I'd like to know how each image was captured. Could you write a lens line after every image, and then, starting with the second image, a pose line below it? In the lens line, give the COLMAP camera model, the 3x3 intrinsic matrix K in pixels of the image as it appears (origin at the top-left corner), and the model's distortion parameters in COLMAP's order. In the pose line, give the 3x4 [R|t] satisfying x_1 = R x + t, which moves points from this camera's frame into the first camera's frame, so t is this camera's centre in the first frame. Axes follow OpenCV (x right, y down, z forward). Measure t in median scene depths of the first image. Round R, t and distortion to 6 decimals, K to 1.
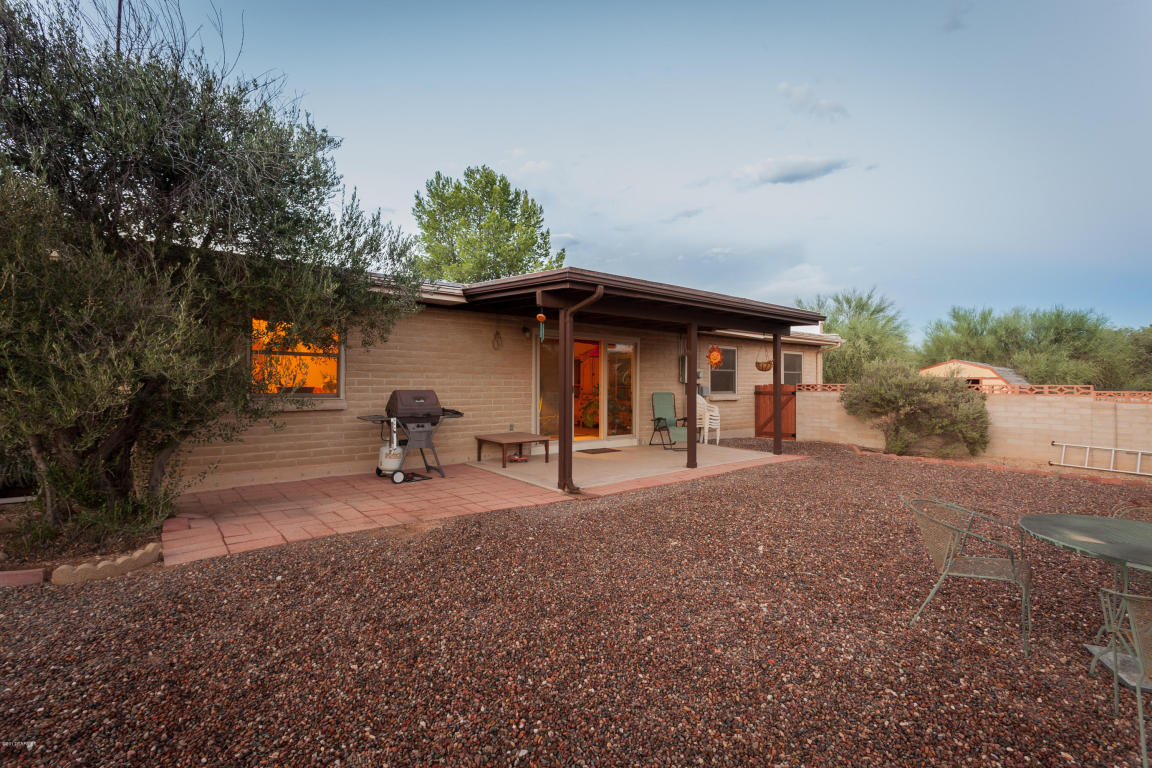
lens RADIAL K [[543.9, 0, 575.5], [0, 543.9, 364.8], [0, 0, 1]] dist [0.000313, 0.000011]
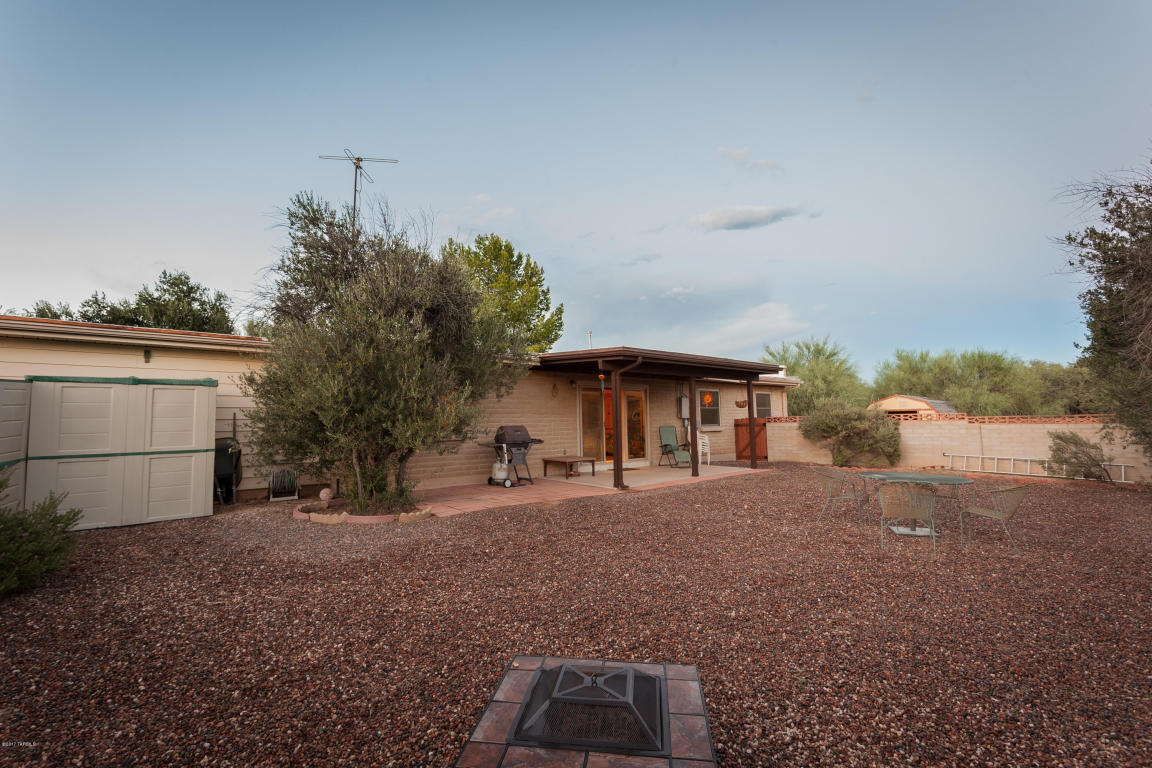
lens RADIAL K [[543.9, 0, 575.5], [0, 543.9, 364.8], [0, 0, 1]] dist [0.000313, 0.000011]
pose [[0.998853, -0.018083, 0.044332, -0.113942], [0.021301, 0.997088, -0.073229, -0.004476], [-0.042879, 0.074089, 0.996329, -0.311772]]
